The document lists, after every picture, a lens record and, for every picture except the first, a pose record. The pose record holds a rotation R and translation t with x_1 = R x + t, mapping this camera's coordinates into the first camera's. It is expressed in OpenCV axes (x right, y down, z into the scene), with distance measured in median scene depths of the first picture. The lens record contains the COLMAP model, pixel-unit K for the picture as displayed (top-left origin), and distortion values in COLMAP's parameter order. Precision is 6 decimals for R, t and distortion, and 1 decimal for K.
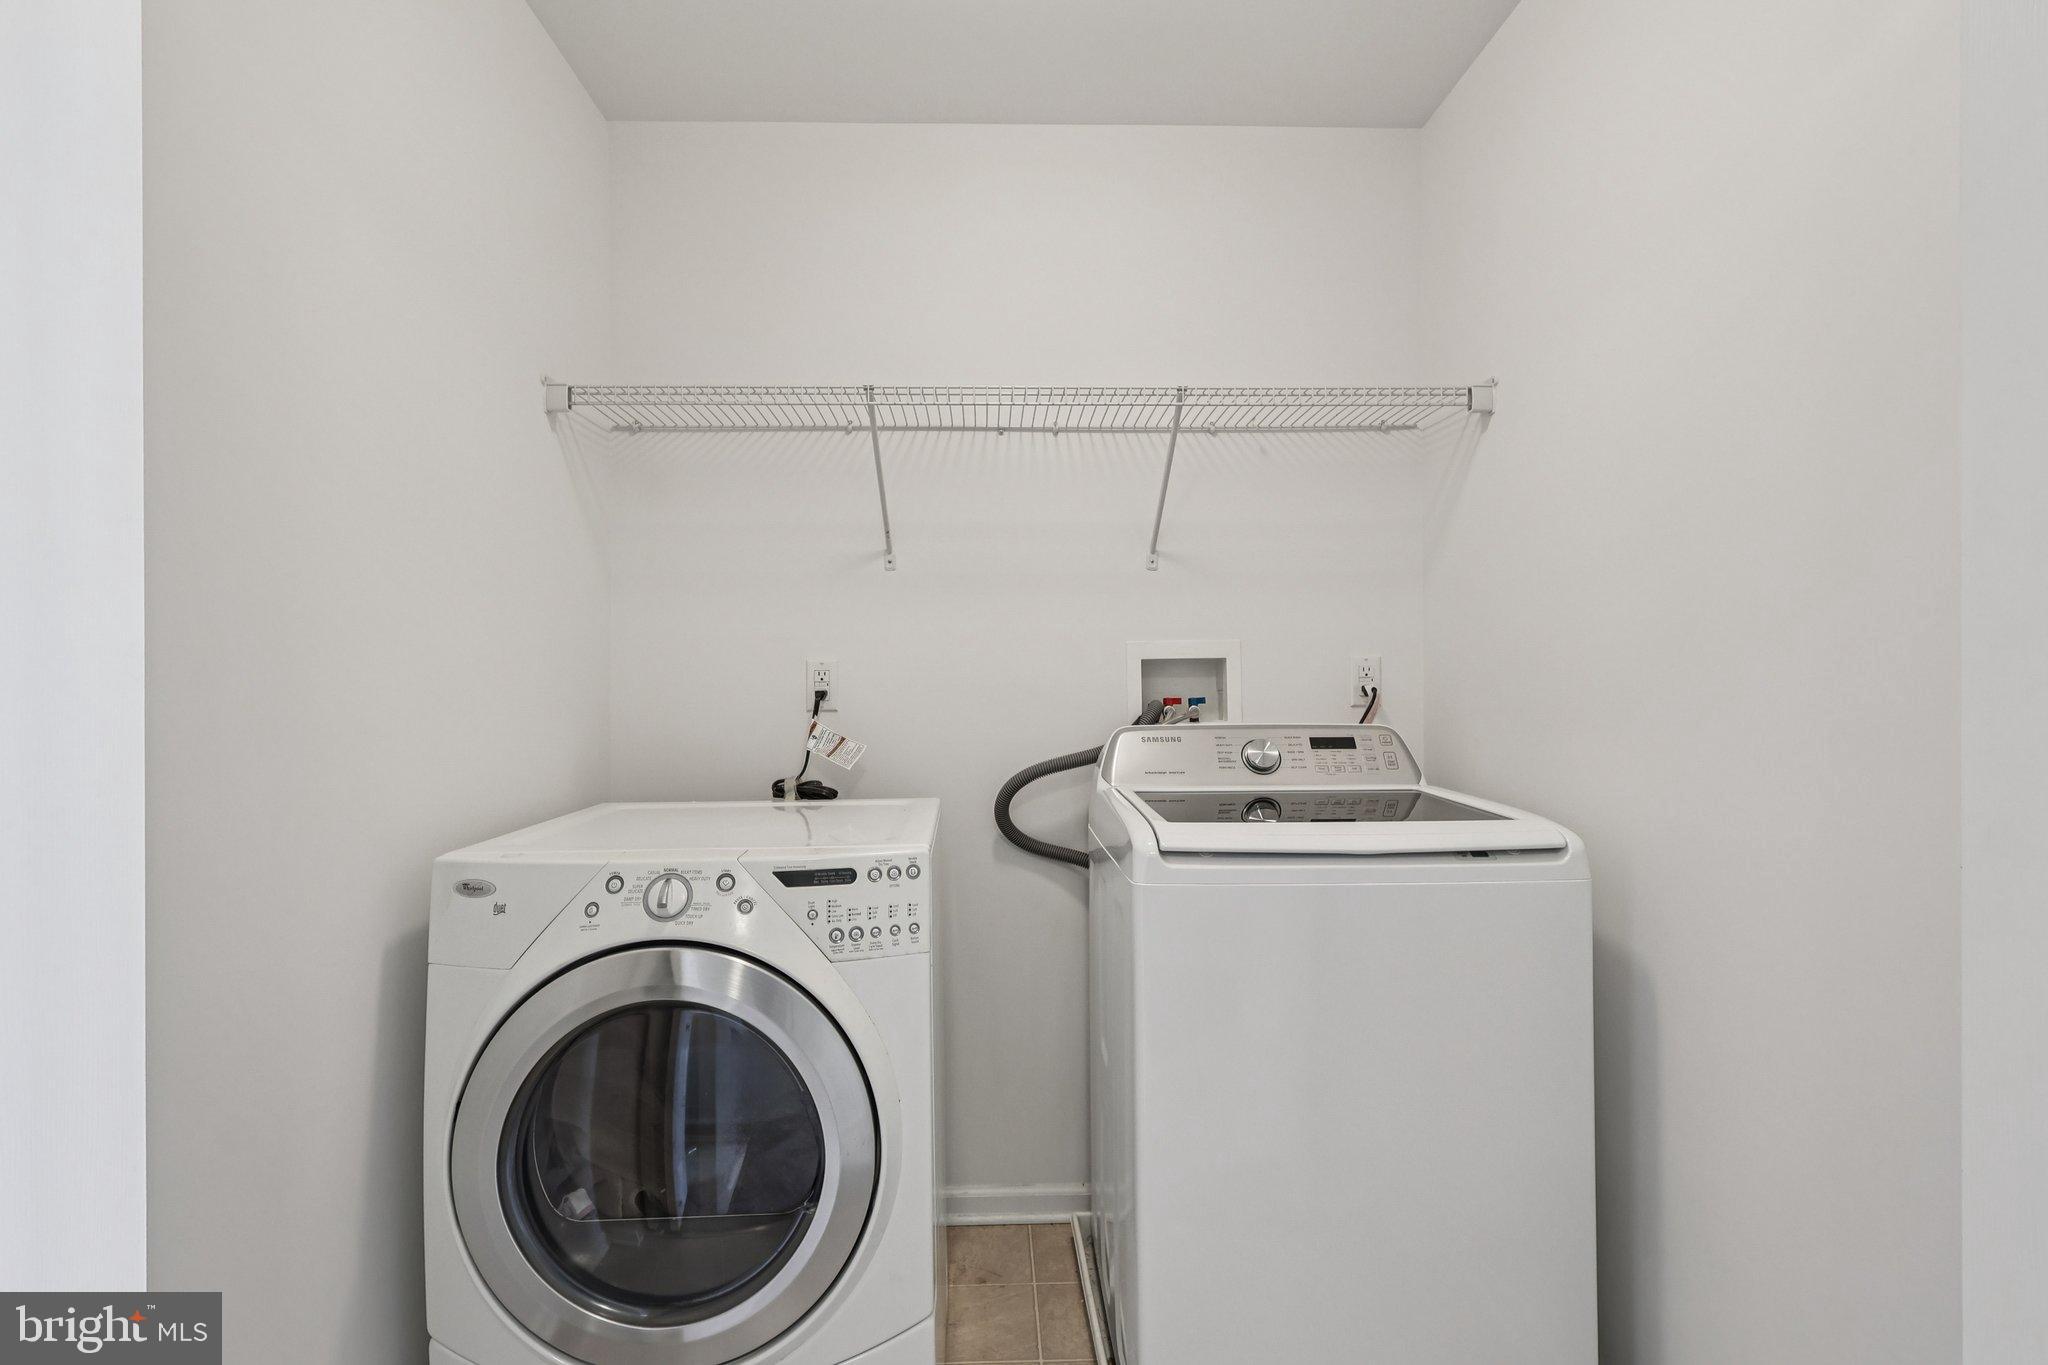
lens RADIAL K [[972.6, 0, 1024.0], [0, 972.6, 682.5], [0, 0, 1]] dist [-0.001342, 0.000477]
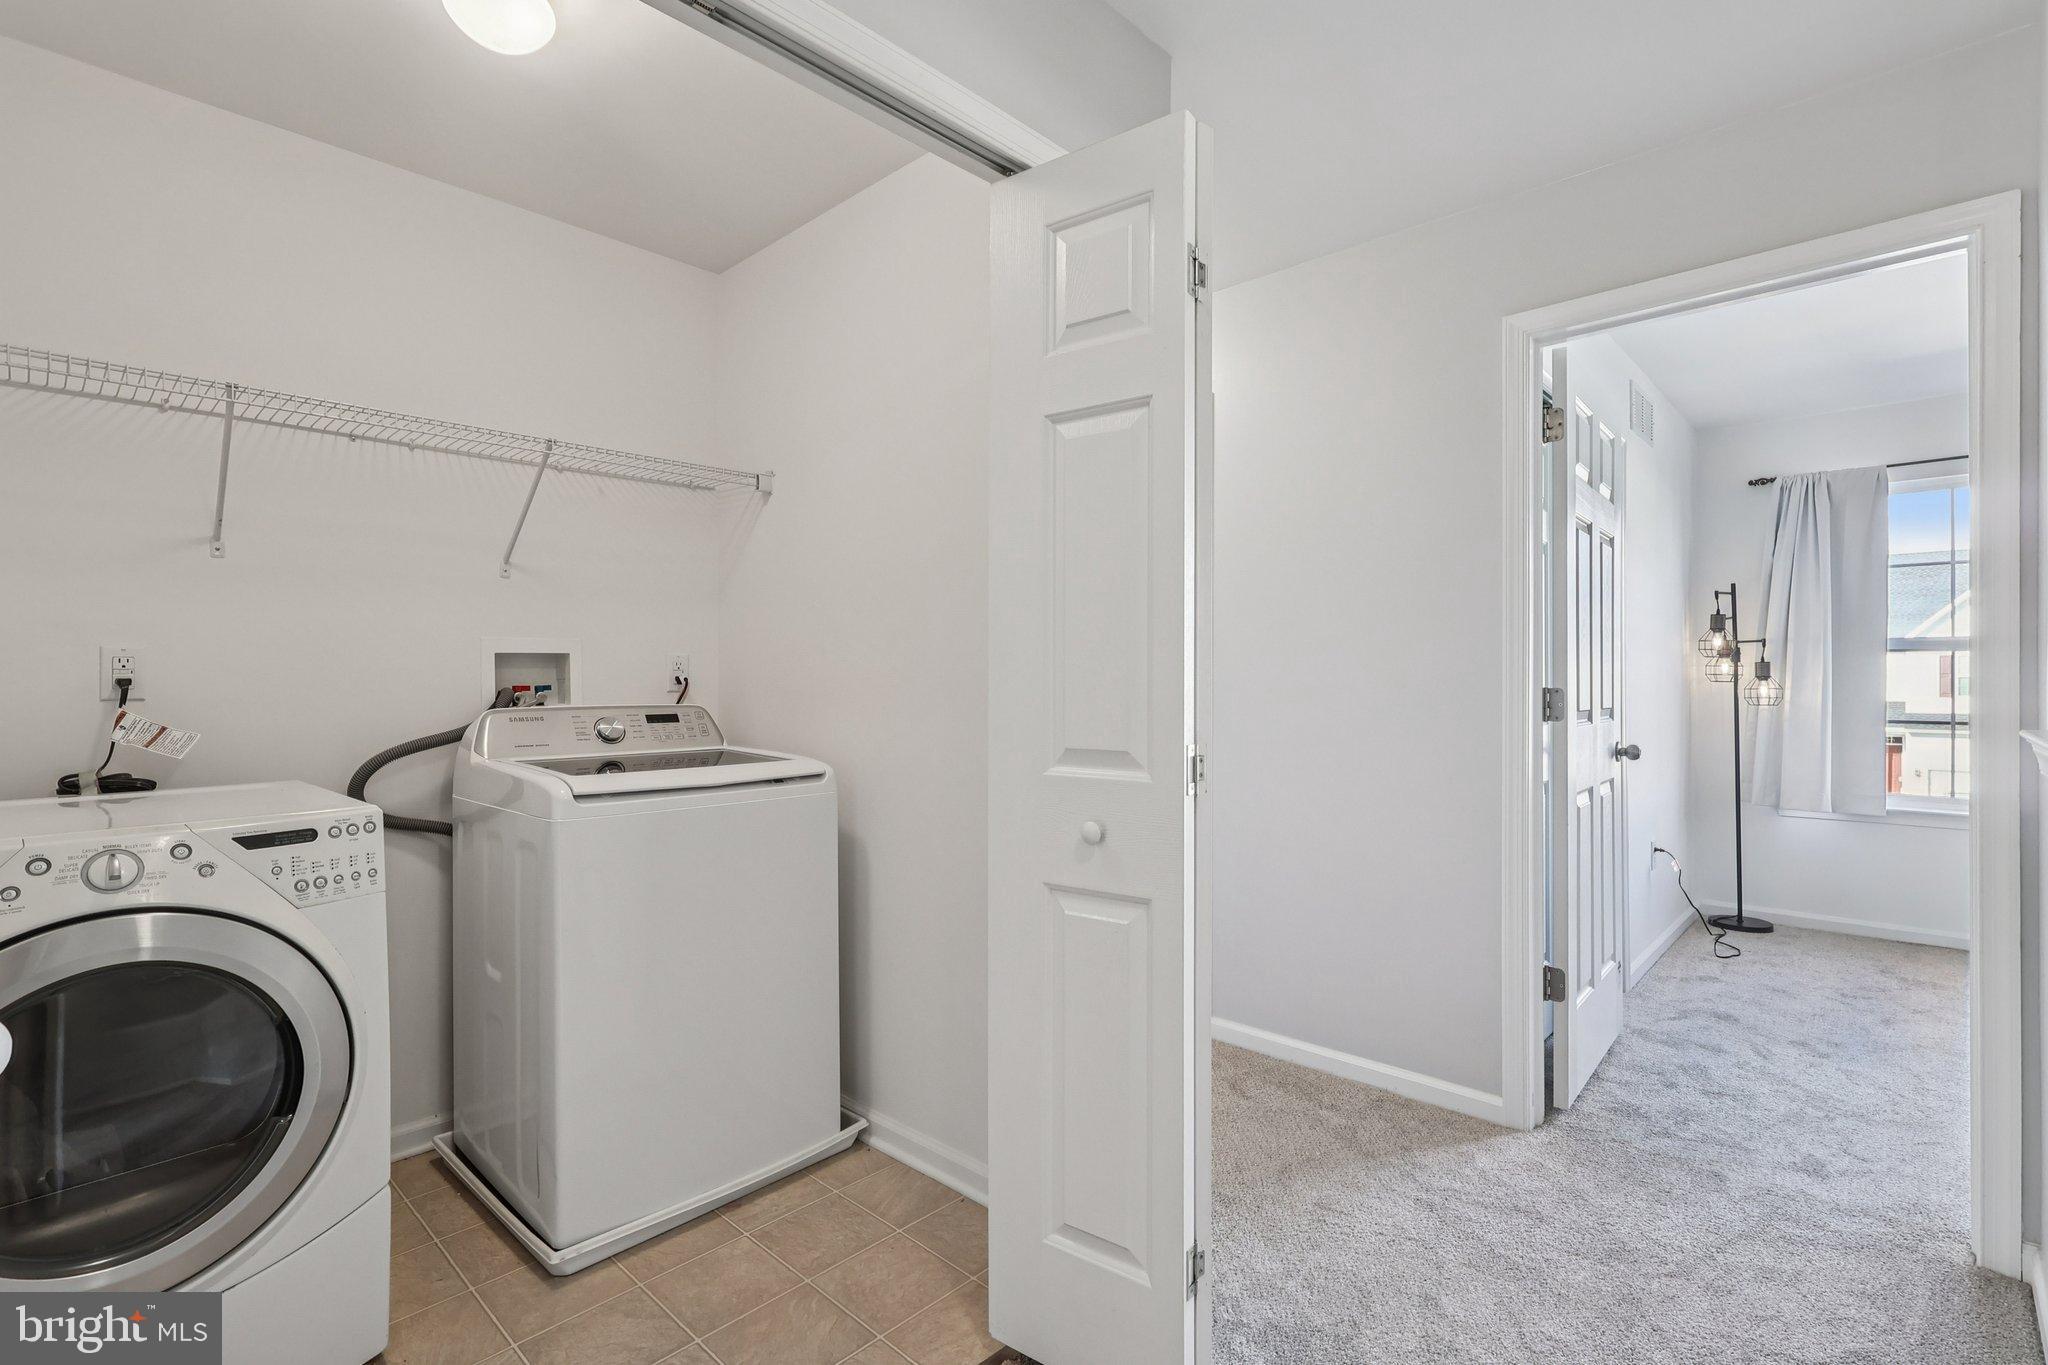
lens RADIAL K [[956.8, 0, 1019.2], [0, 956.8, 680.6], [0, 0, 1]] dist [-0.001043, -0.000666]
pose [[0.708688, 0.002139, 0.705519, -0.275008], [-0.006770, 0.999970, 0.003768, 0.001103], [-0.705490, -0.007446, 0.708681, -0.300545]]
